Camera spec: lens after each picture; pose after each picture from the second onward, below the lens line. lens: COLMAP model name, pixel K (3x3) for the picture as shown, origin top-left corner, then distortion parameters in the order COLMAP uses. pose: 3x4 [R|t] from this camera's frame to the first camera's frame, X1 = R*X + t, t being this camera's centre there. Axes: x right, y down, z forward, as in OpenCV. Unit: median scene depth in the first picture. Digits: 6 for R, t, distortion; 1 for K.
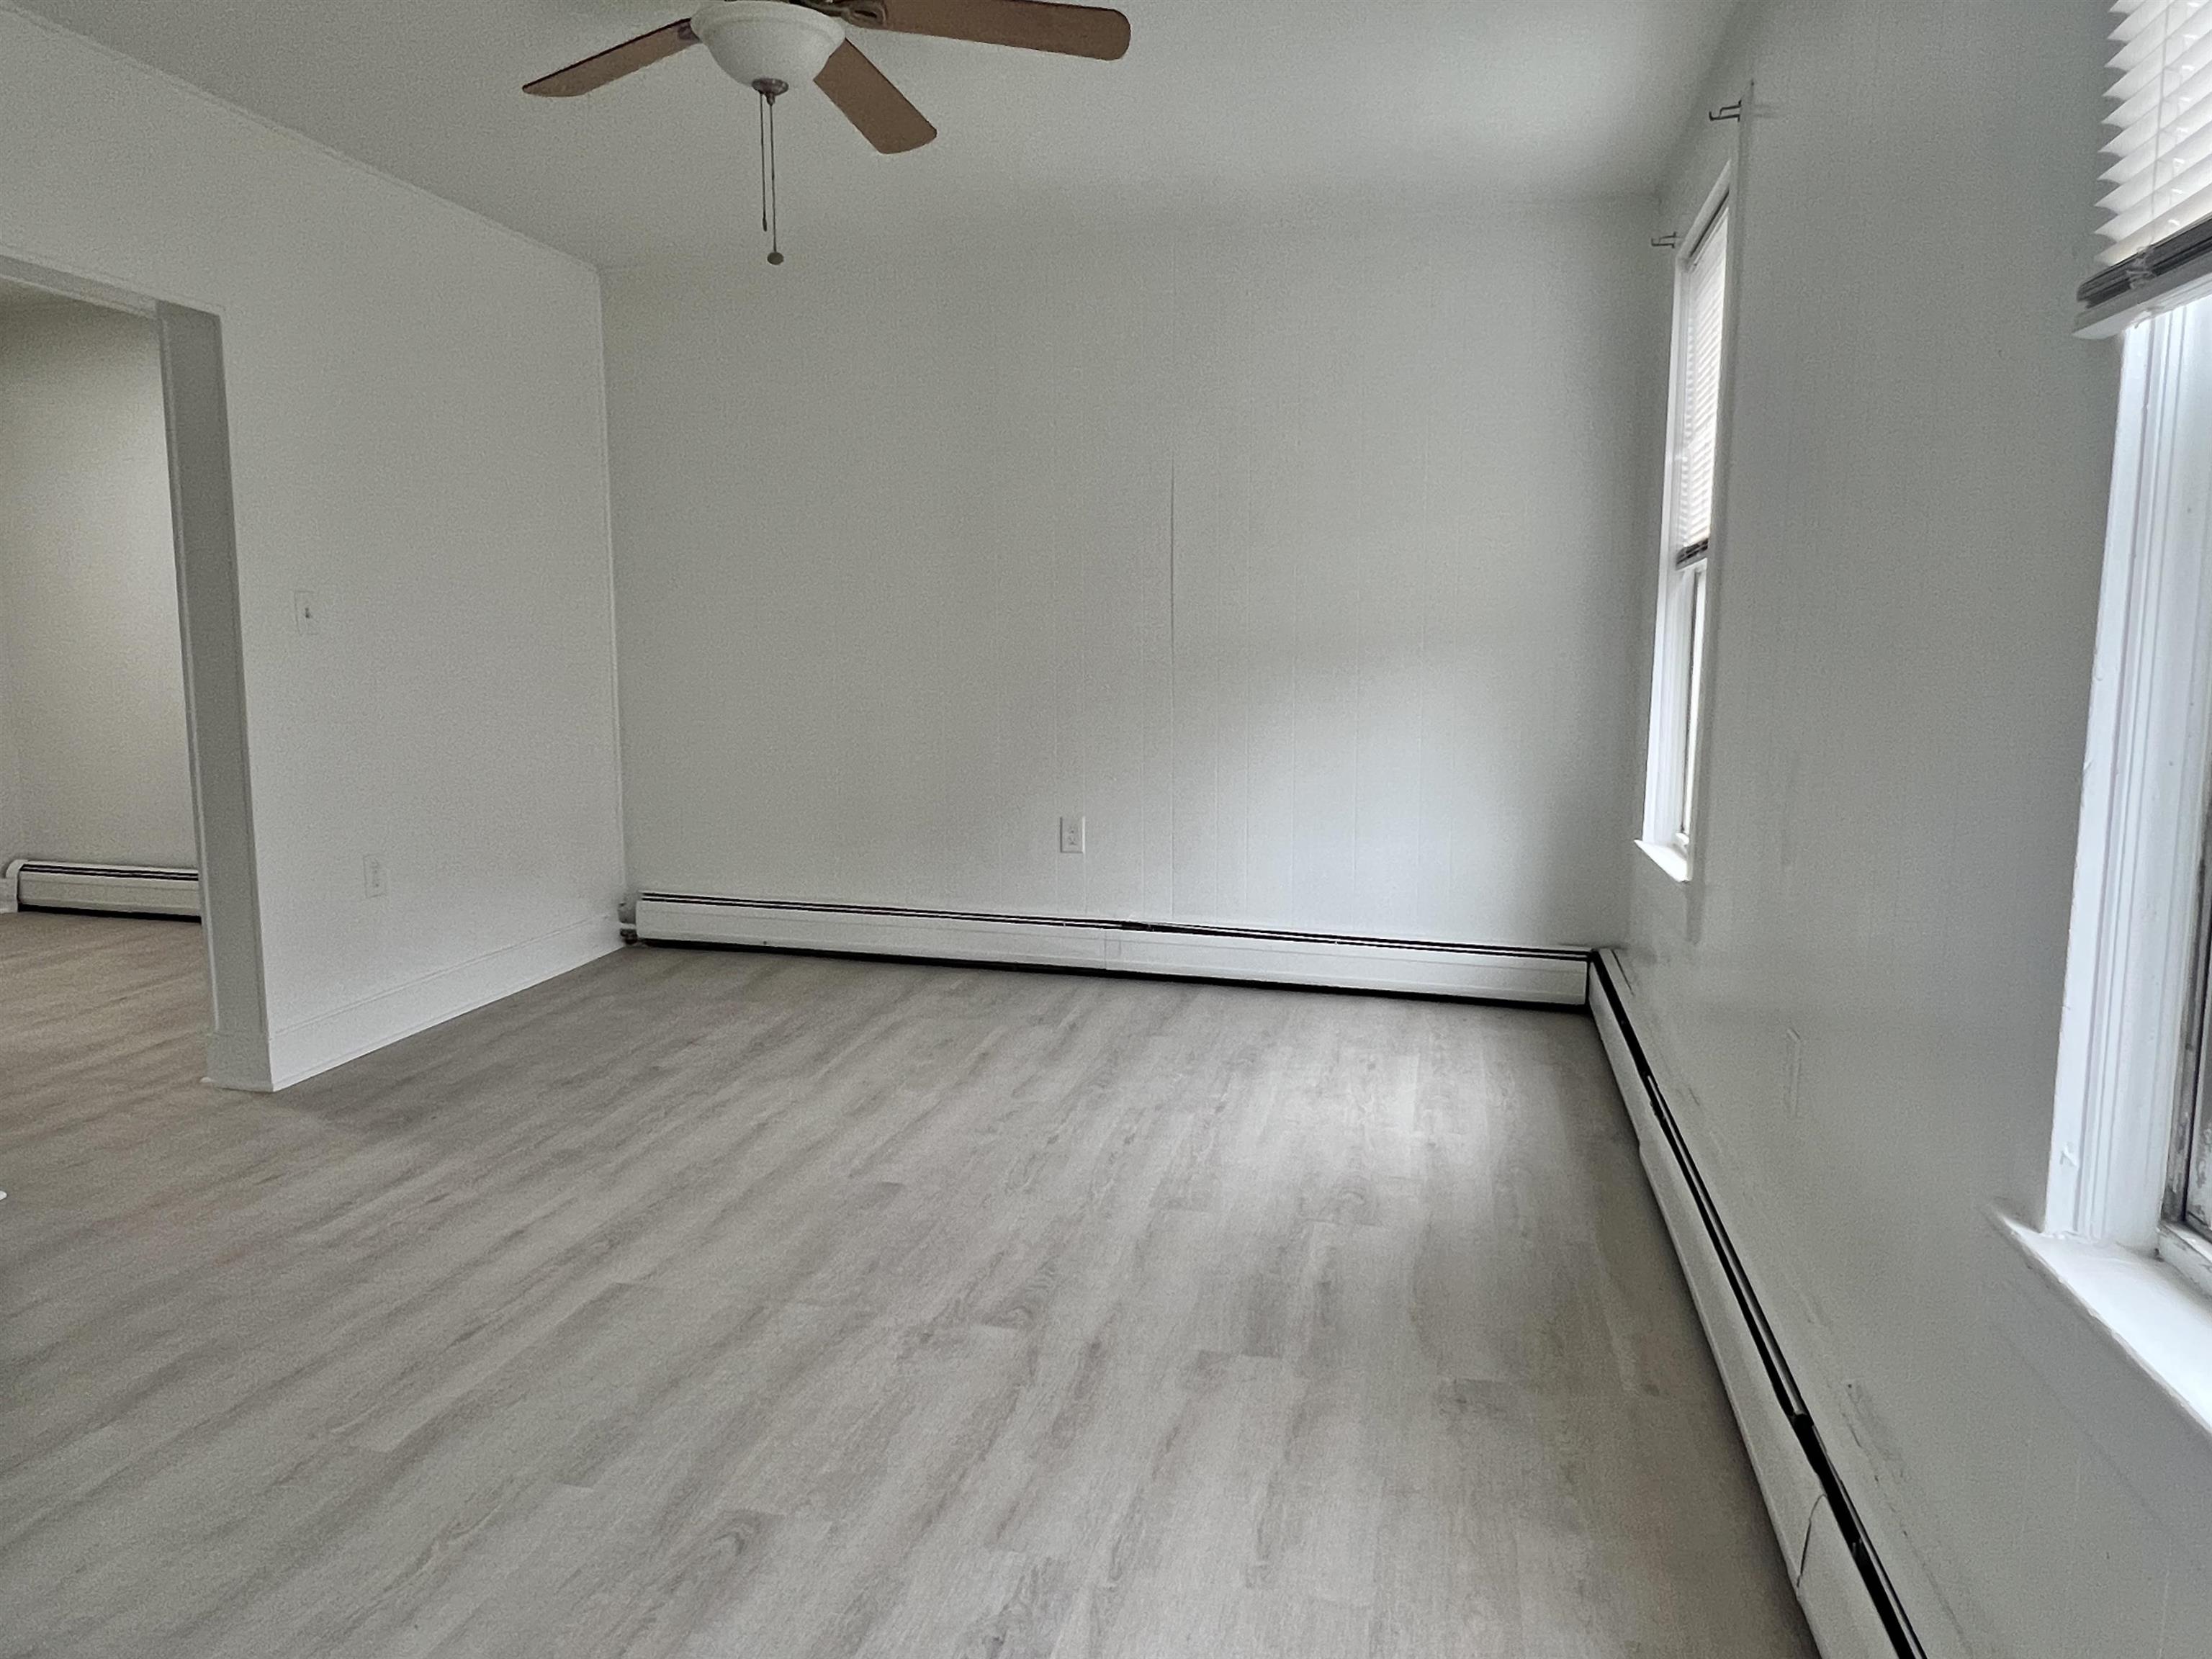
lens RADIAL K [[1407.2, 0, 1106.0], [0, 1407.2, 829.5], [0, 0, 1]] dist [-0.001446, 0.001389]
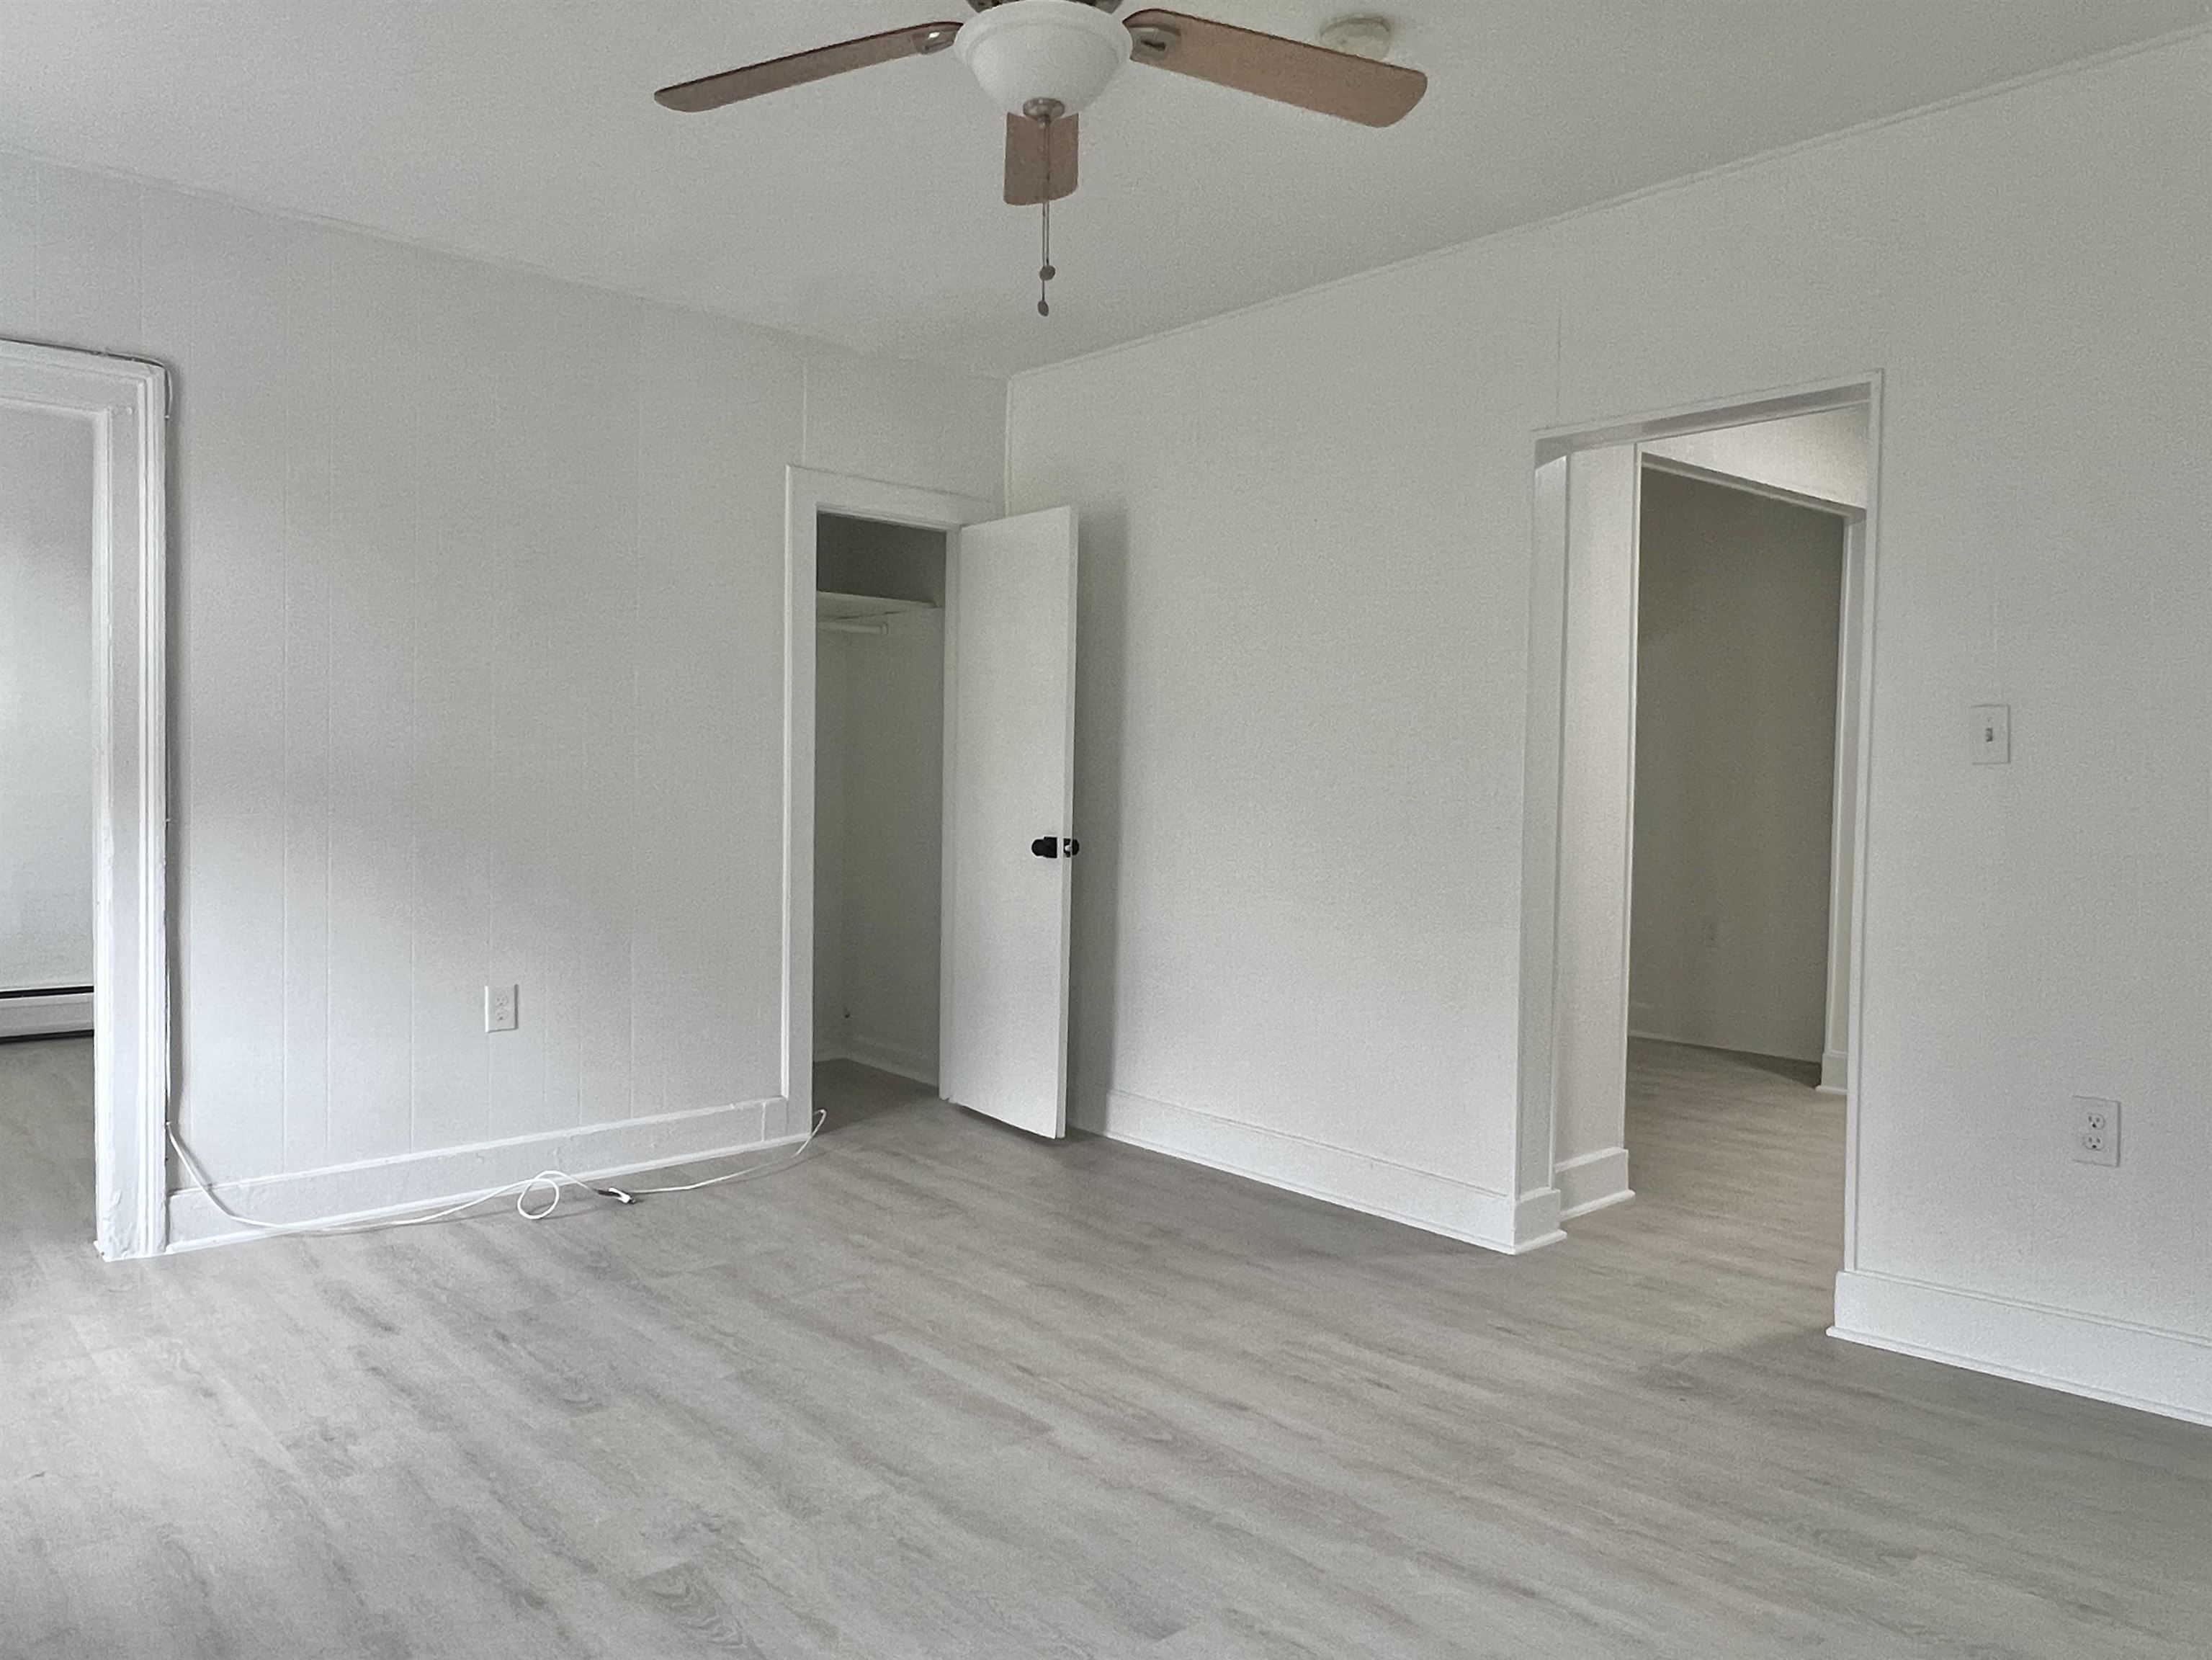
lens RADIAL K [[1529.3, 0, 1106.0], [0, 1529.3, 830.0], [0, 0, 1]] dist [-0.009288, -0.001531]
pose [[-0.554040, 0.020342, -0.832242, 0.463820], [-0.117608, 0.987763, 0.102438, -0.181924], [0.824141, 0.154633, -0.544867, 1.444465]]
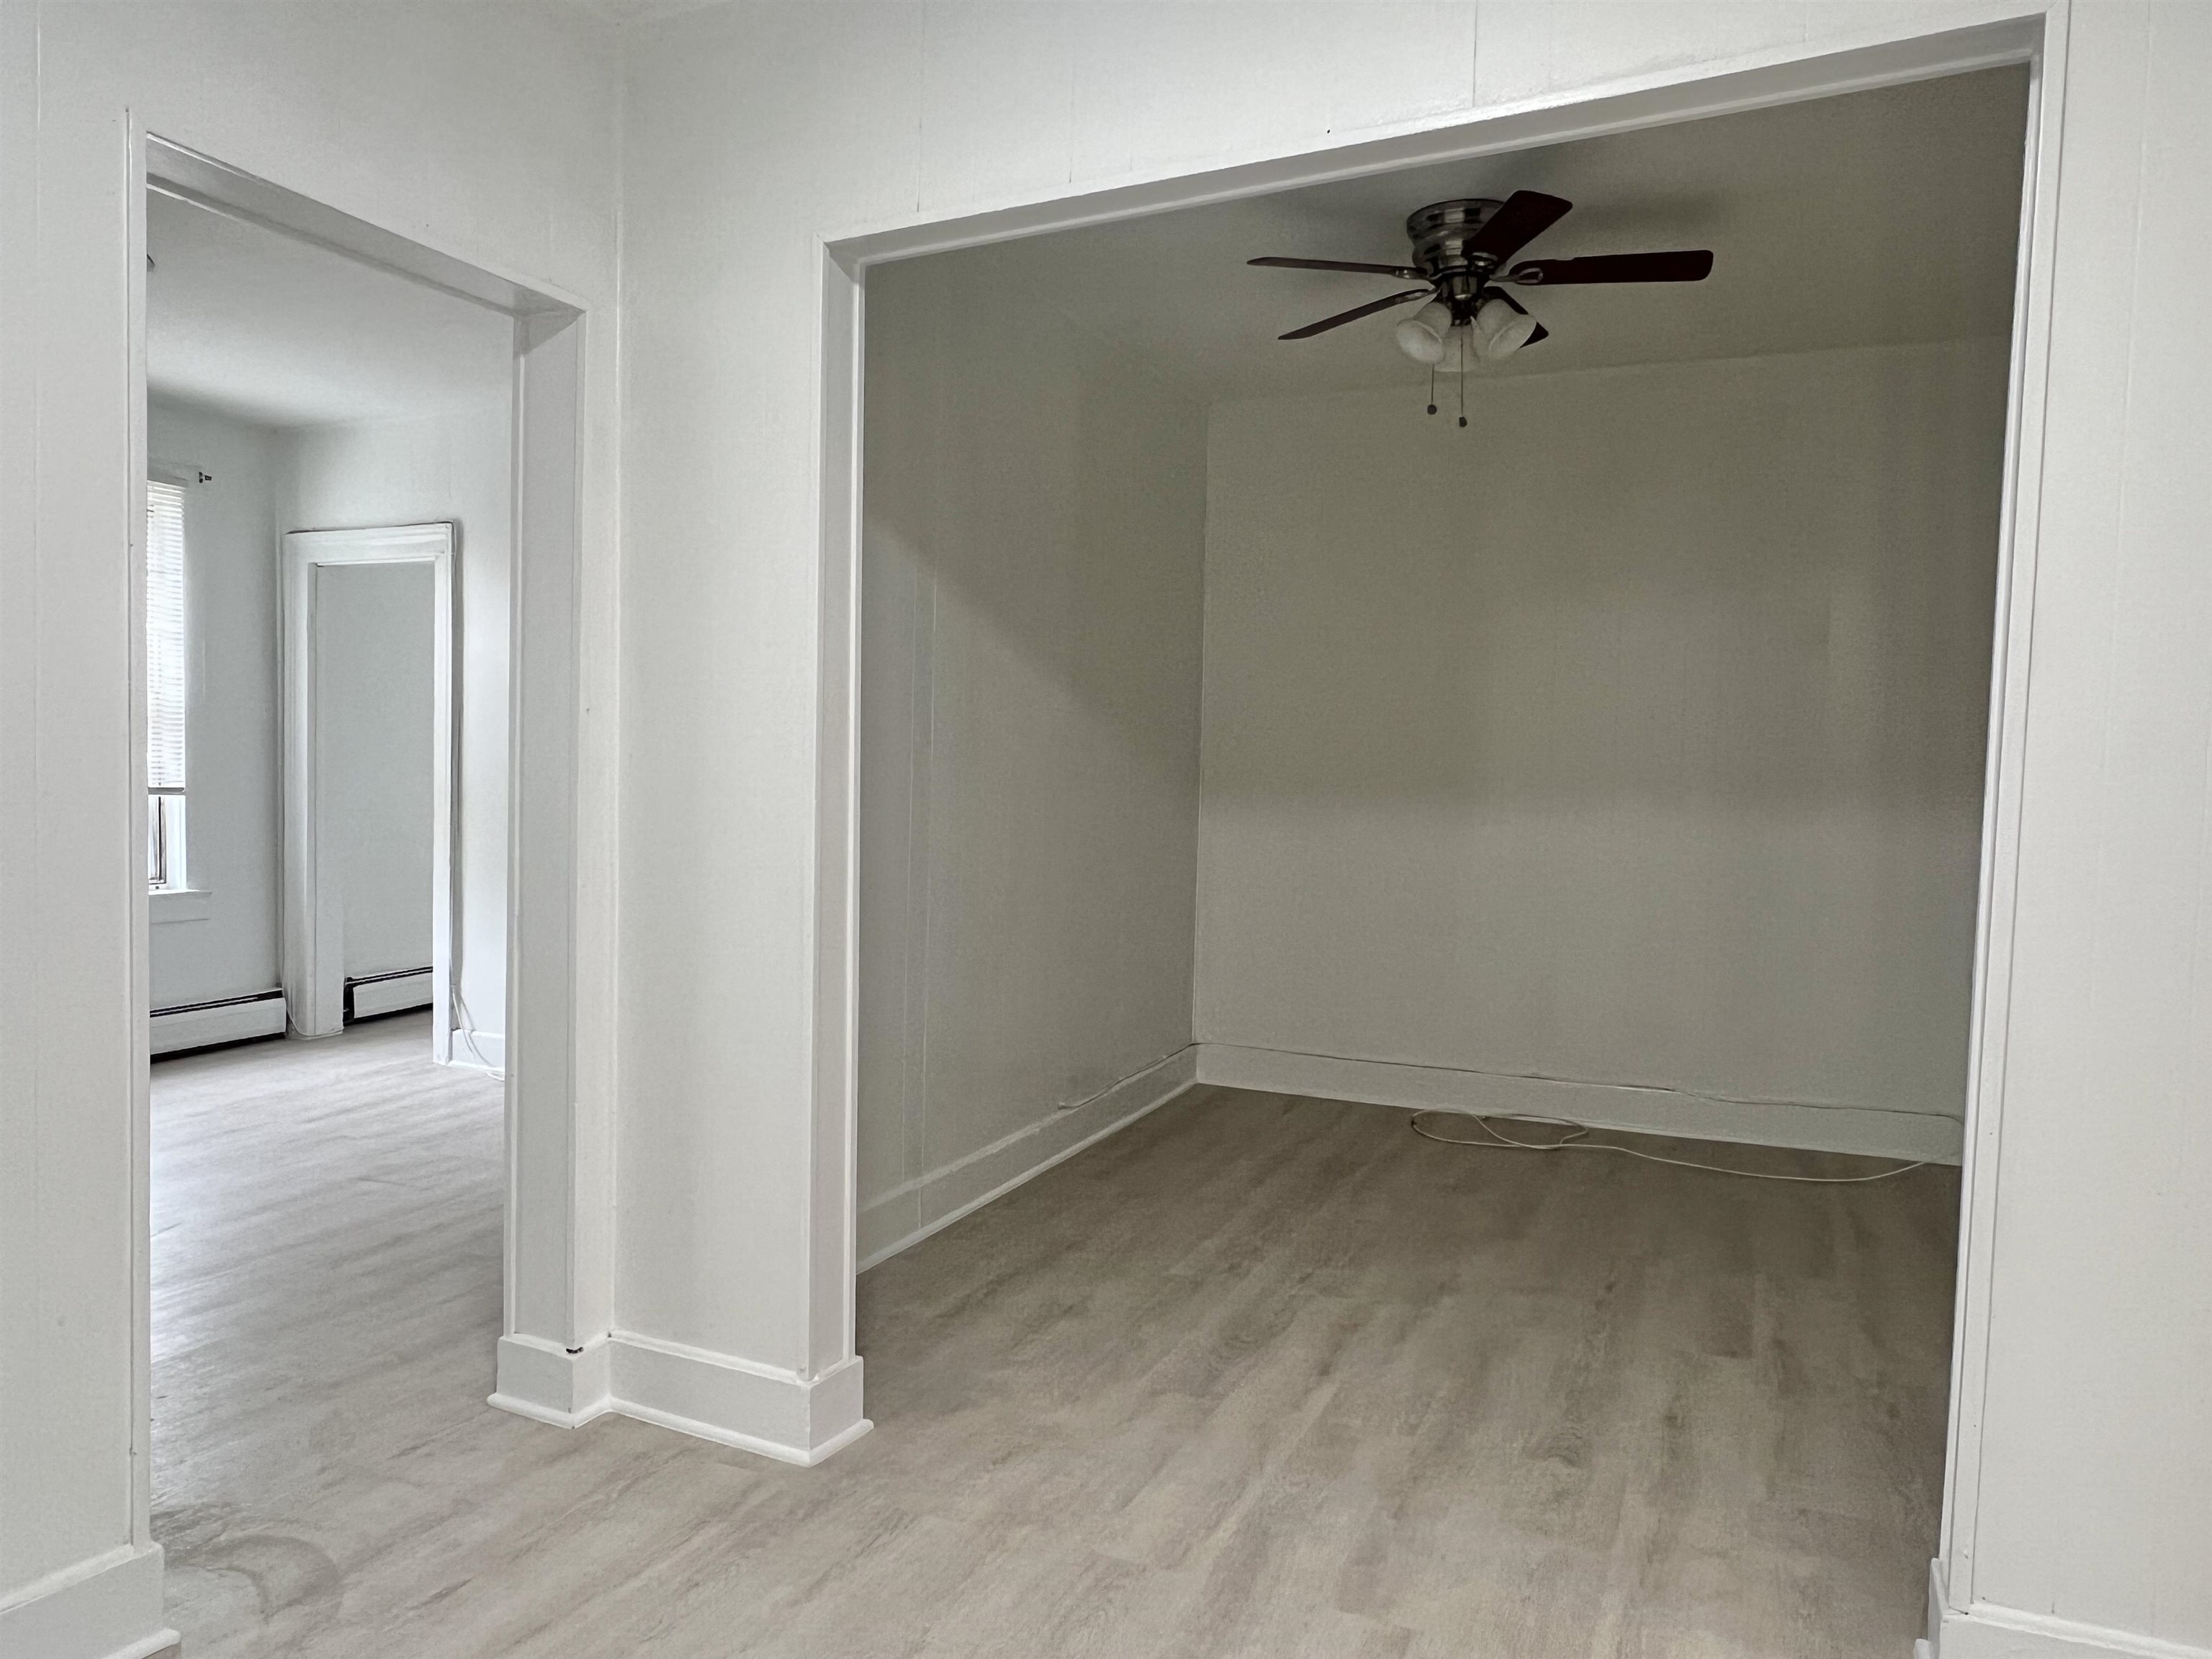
lens RADIAL K [[1474.6, 0, 1106.0], [0, 1474.6, 829.5], [0, 0, 1]] dist [-0.022547, 0.000018]
pose [[-0.977259, -0.033365, 0.209408, -1.416888], [-0.000060, 0.987587, 0.157072, -0.239986], [-0.212049, 0.153488, -0.965130, 1.842274]]
